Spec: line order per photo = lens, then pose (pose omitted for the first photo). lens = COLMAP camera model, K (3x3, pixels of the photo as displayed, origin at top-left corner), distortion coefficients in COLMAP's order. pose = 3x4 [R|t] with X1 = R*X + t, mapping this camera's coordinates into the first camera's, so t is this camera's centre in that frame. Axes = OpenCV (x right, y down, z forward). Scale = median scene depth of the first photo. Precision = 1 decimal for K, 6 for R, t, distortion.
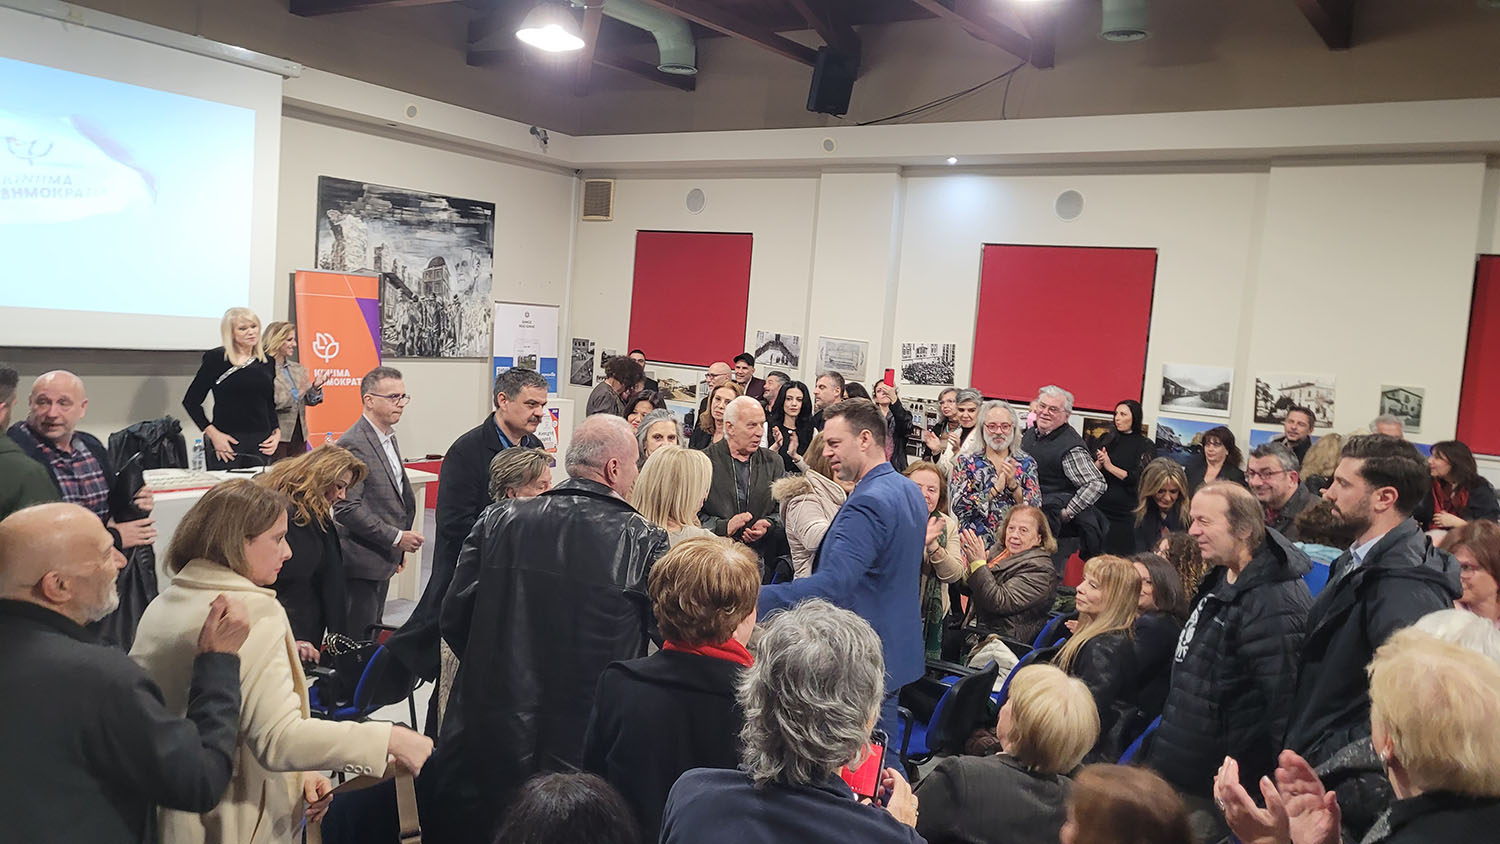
lens RADIAL K [[1128.2, 0, 755.9], [0, 1128.2, 393.2], [0, 0, 1]] dist [0.074025, -0.066796]
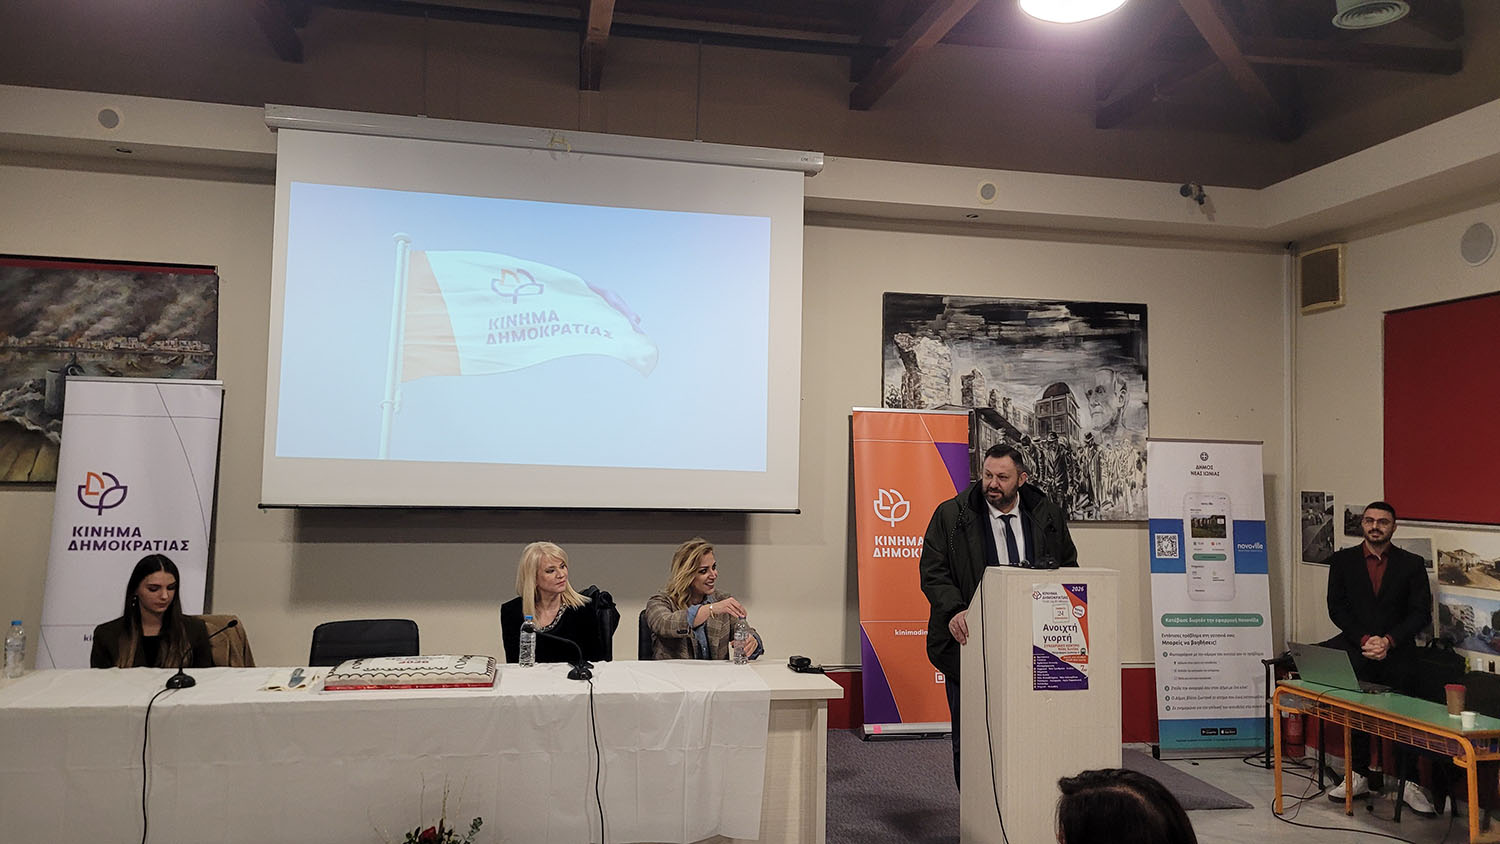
lens RADIAL K [[1128.2, 0, 769.8], [0, 1128.2, 401.7], [0, 0, 1]] dist [0.074025, -0.066796]
pose [[0.726892, -0.103435, -0.678917, 0.087985], [-0.011024, 0.986708, -0.162131, 0.013916], [0.686663, 0.125337, 0.716090, 0.374026]]
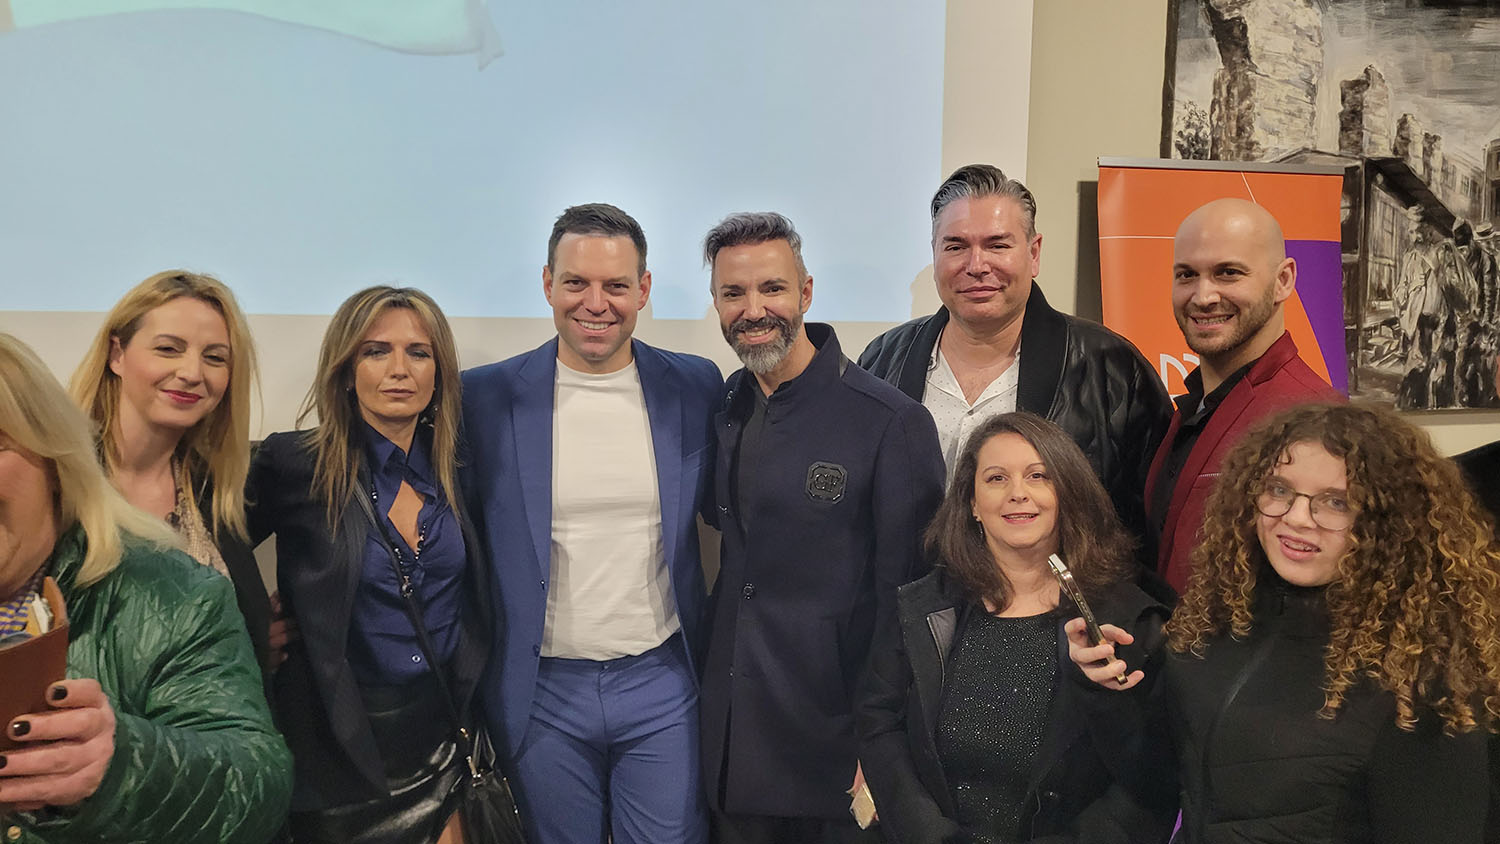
lens RADIAL K [[1128.2, 0, 756.8], [0, 1128.2, 450.9], [0, 0, 1]] dist [0.074025, -0.066796]
pose [[0.751700, 0.015137, -0.659331, -0.246270], [0.006585, 0.999514, 0.030455, -0.033585], [0.659472, -0.027235, 0.751236, 0.647738]]
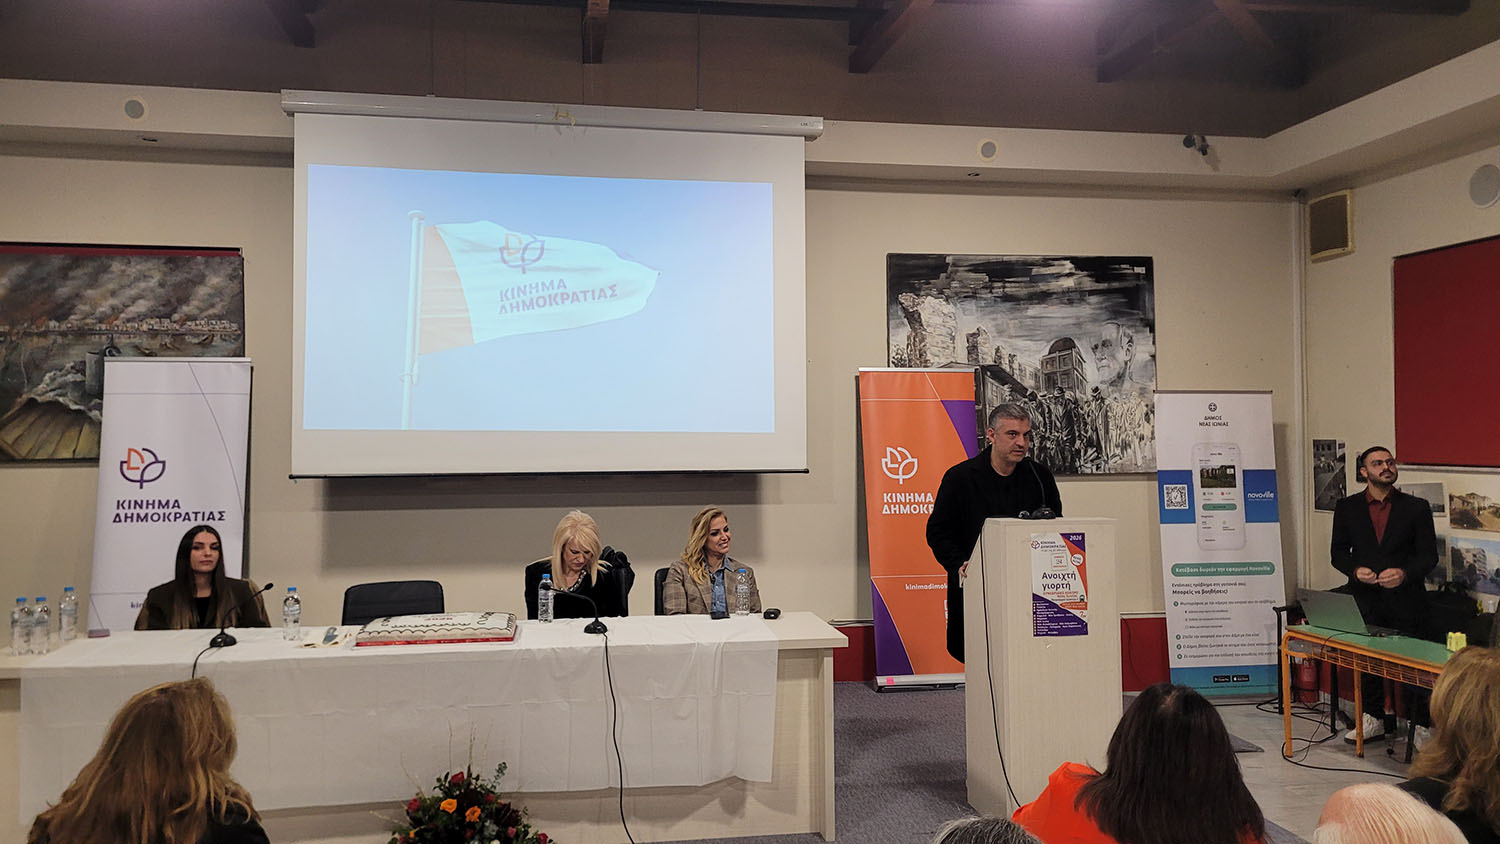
lens RADIAL K [[1128.2, 0, 743.0], [0, 1128.2, 393.6], [0, 0, 1]] dist [0.074025, -0.066796]
pose [[0.696133, -0.105669, -0.710094, 0.103599], [0.008999, 0.990315, -0.138547, 0.017623], [0.717856, 0.090057, 0.690342, 0.368423]]
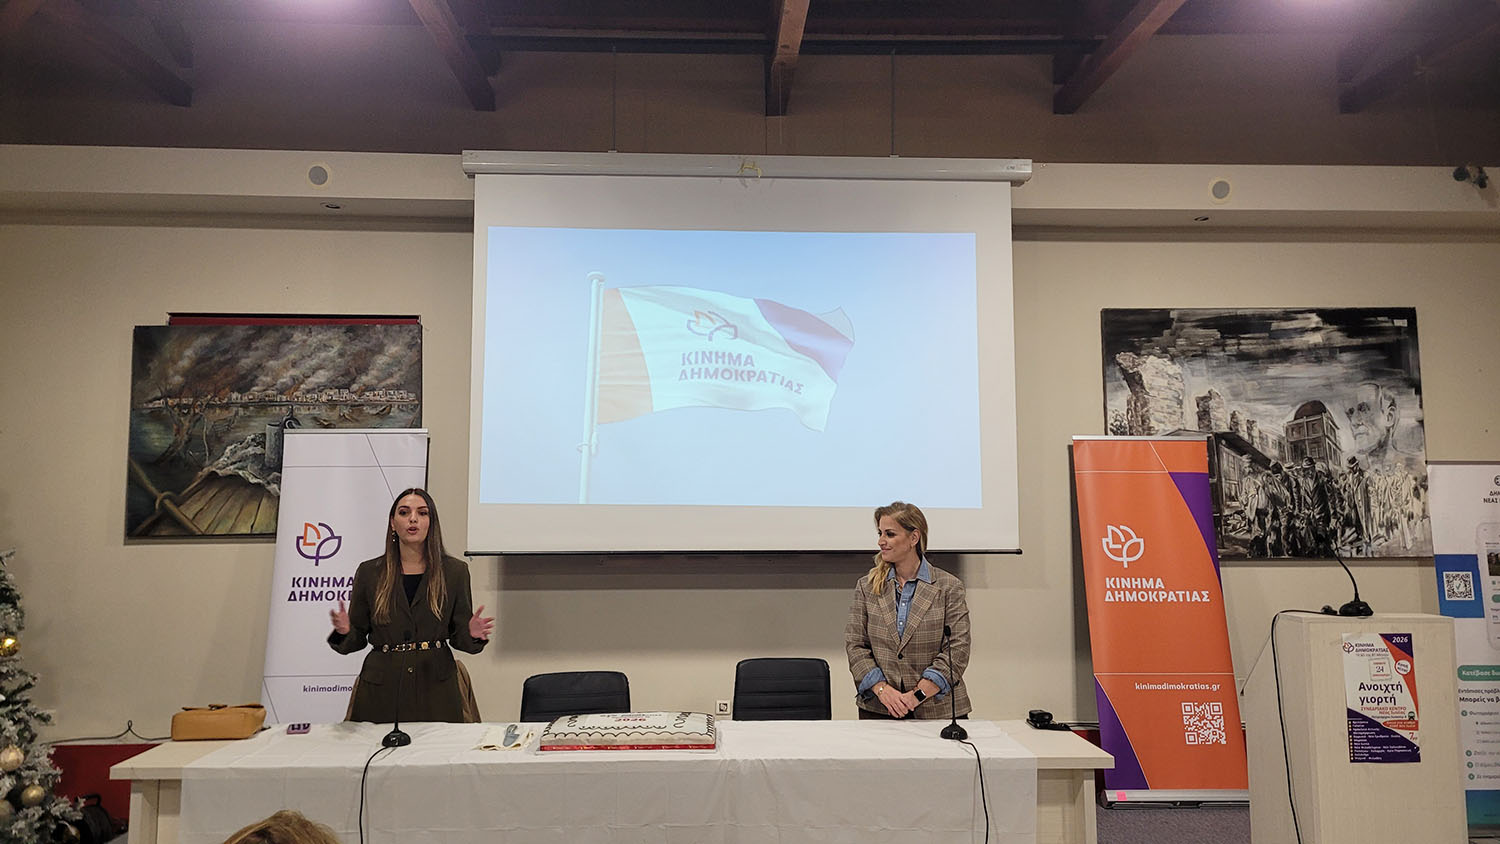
lens RADIAL K [[1128.2, 0, 755.9], [0, 1128.2, 406.5], [0, 0, 1]] dist [0.074025, -0.066796]
pose [[0.605611, -0.151345, -0.781236, 0.040171], [-0.005627, 0.980908, -0.194389, 0.012190], [0.795741, 0.122120, 0.593198, 0.388838]]
